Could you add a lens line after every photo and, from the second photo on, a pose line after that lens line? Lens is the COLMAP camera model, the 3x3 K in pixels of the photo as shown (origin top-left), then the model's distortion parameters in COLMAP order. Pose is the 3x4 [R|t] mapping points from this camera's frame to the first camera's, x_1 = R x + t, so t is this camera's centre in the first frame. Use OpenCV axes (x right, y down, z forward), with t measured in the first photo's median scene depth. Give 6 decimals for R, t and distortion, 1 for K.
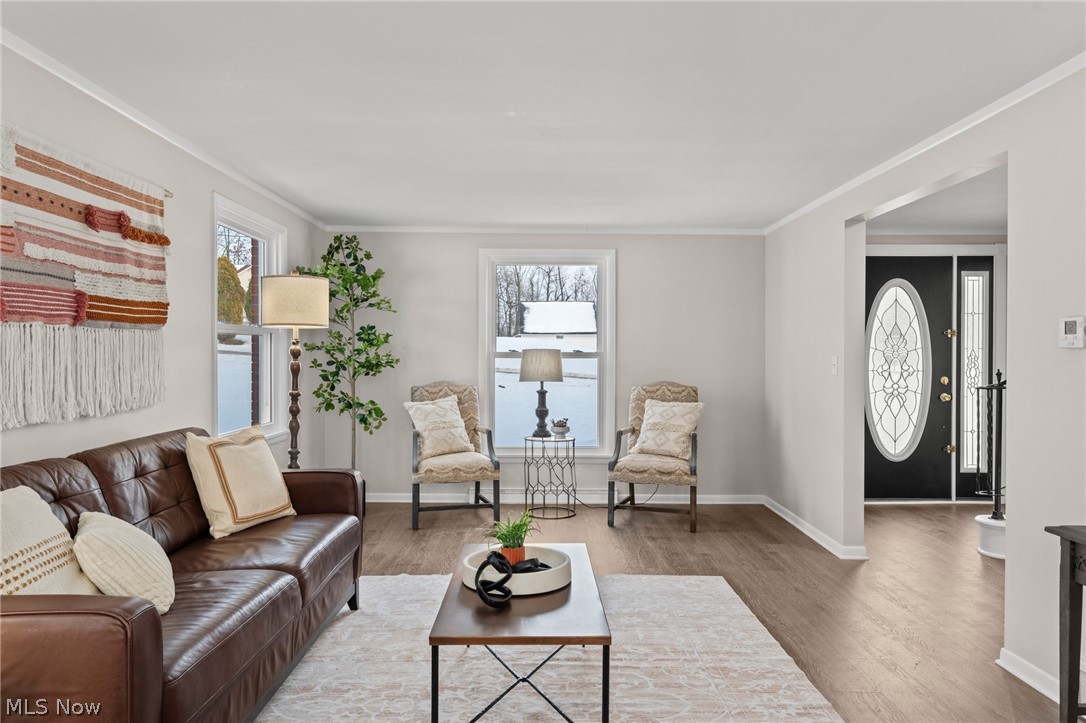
lens RADIAL K [[725.4, 0, 545.6], [0, 725.4, 358.0], [0, 0, 1]] dist [0.002136, 0.001672]
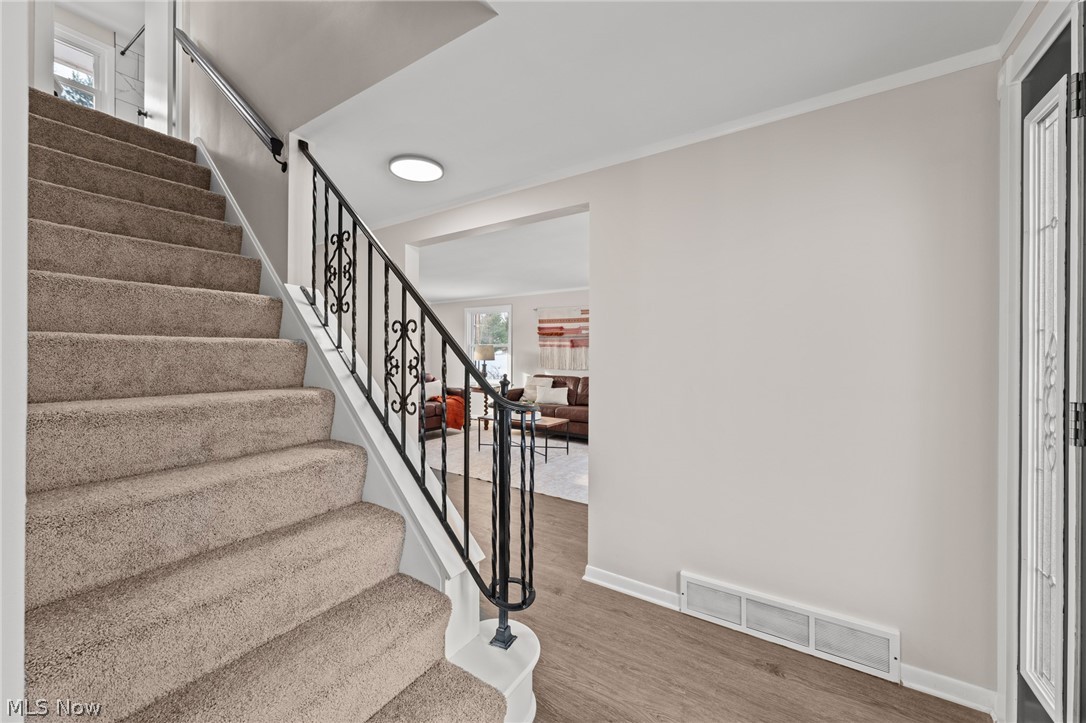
lens RADIAL K [[418.7, 0, 540.5], [0, 418.7, 358.3], [0, 0, 1]] dist [-0.000211, -0.000313]
pose [[-0.557232, 0.002256, -0.830354, 1.494051], [-0.007841, 0.999937, 0.007978, 0.000409], [0.830320, 0.010957, -0.557179, 2.050307]]
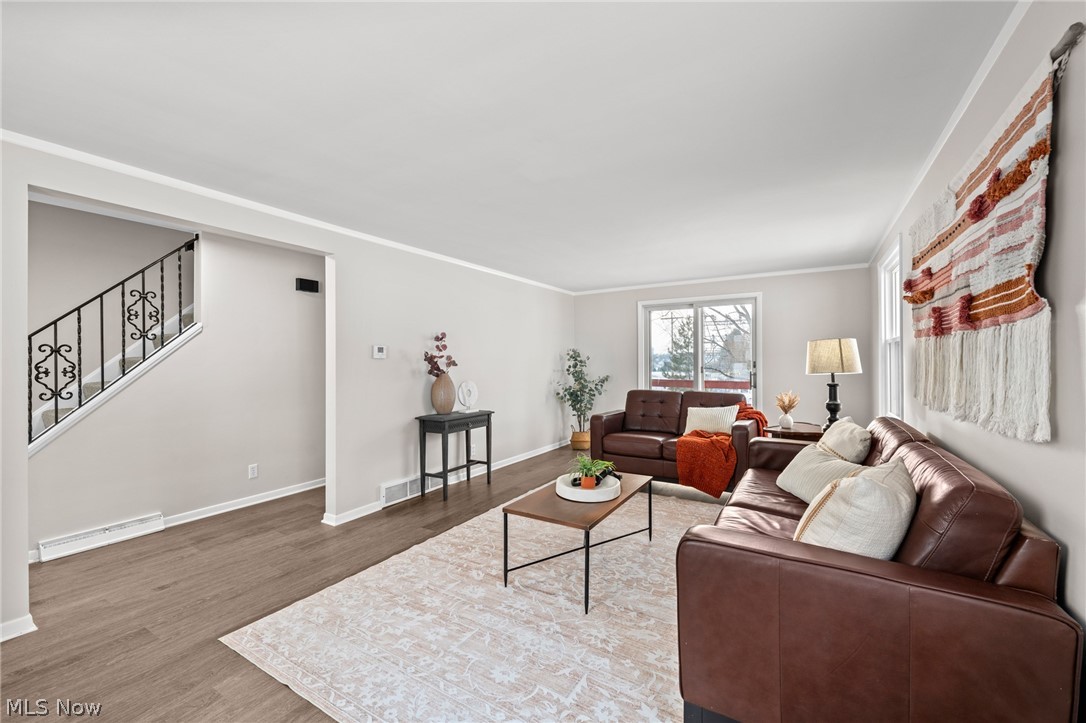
lens RADIAL K [[438.1, 0, 541.1], [0, 438.1, 363.5], [0, 0, 1]] dist [-0.002025, -0.000203]
pose [[-0.844957, -0.000586, 0.534835, -0.467573], [0.004208, 0.999961, 0.007744, -0.005586], [-0.534818, 0.008794, -0.844921, 1.814184]]
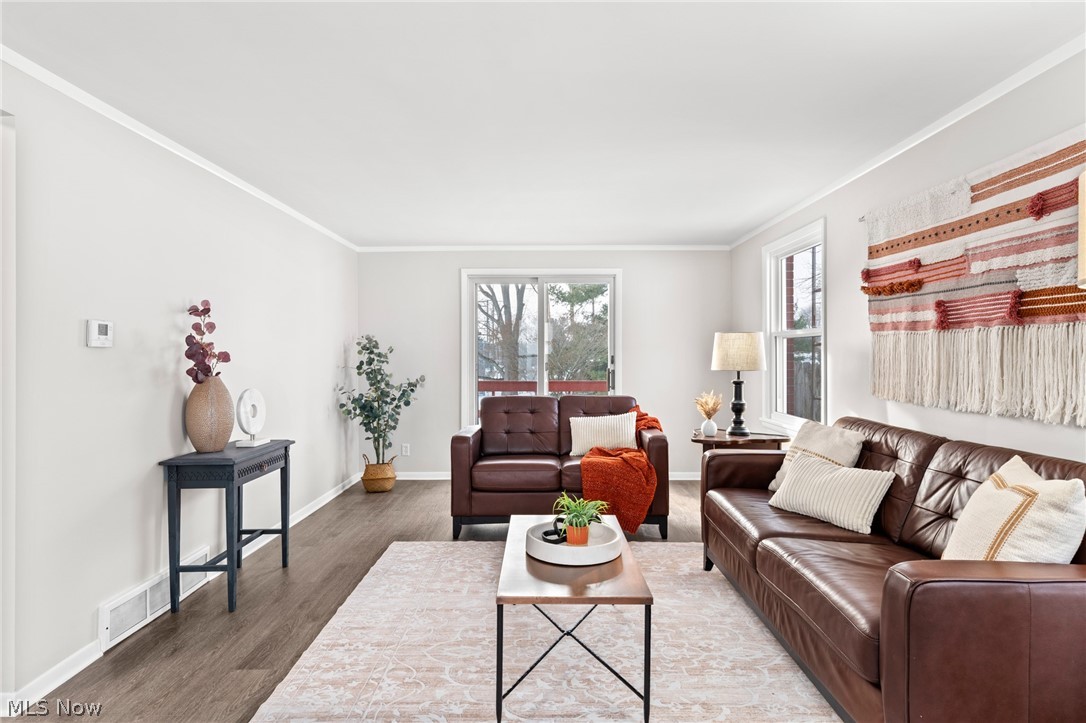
lens RADIAL K [[624.8, 0, 538.3], [0, 624.8, 357.3], [0, 0, 1]] dist [0.000720, 0.000367]
pose [[-0.999774, -0.001775, 0.021199, -0.004487], [-0.001637, 0.999977, 0.006522, -0.004624], [-0.021210, 0.006486, -0.999754, 1.869207]]
